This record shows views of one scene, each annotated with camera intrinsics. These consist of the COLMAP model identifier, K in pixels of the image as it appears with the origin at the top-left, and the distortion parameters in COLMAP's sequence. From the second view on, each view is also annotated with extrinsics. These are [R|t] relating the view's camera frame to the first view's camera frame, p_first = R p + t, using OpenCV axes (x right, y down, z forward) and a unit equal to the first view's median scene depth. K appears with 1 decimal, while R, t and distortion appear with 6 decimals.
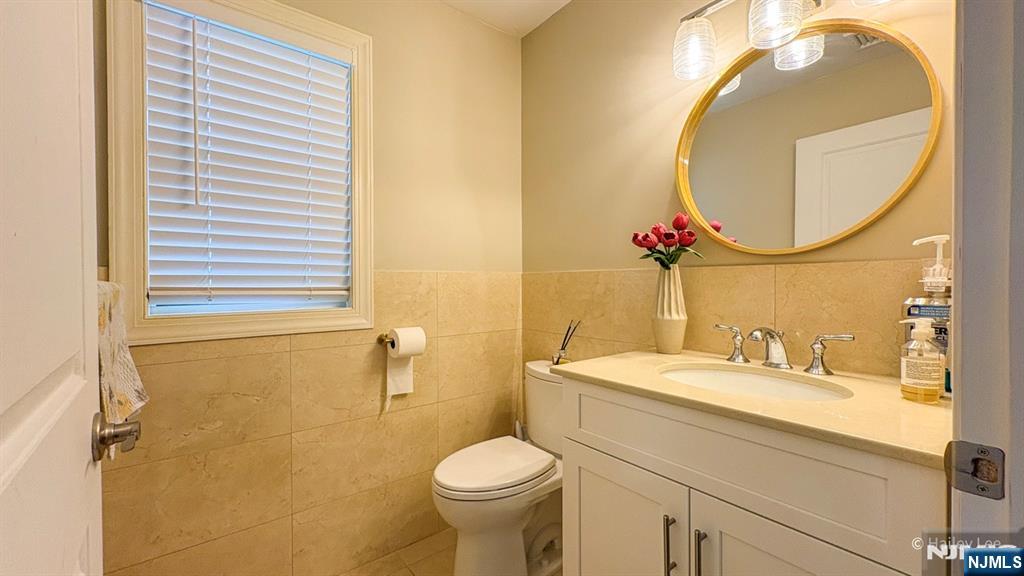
lens RADIAL K [[410.9, 0, 512.0], [0, 410.9, 285.8], [0, 0, 1]] dist [-0.002203, -0.000618]
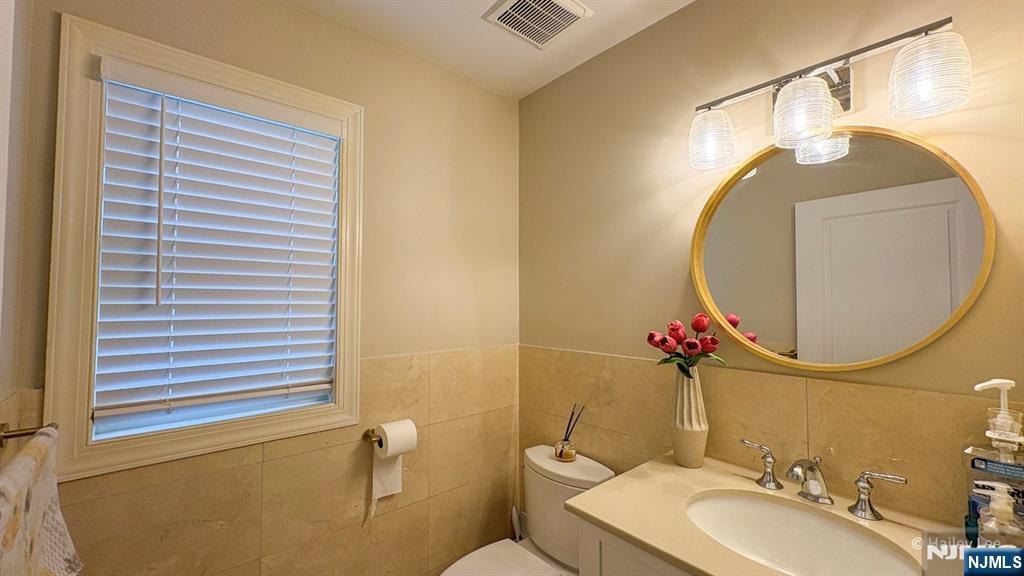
lens RADIAL K [[410.9, 0, 513.3], [0, 410.9, 286.1], [0, 0, 1]] dist [-0.002203, -0.000618]
pose [[0.999138, 0.004729, 0.041231, -0.045737], [-0.002700, 0.998788, -0.049144, -0.187747], [-0.041413, 0.048990, 0.997940, 0.091390]]
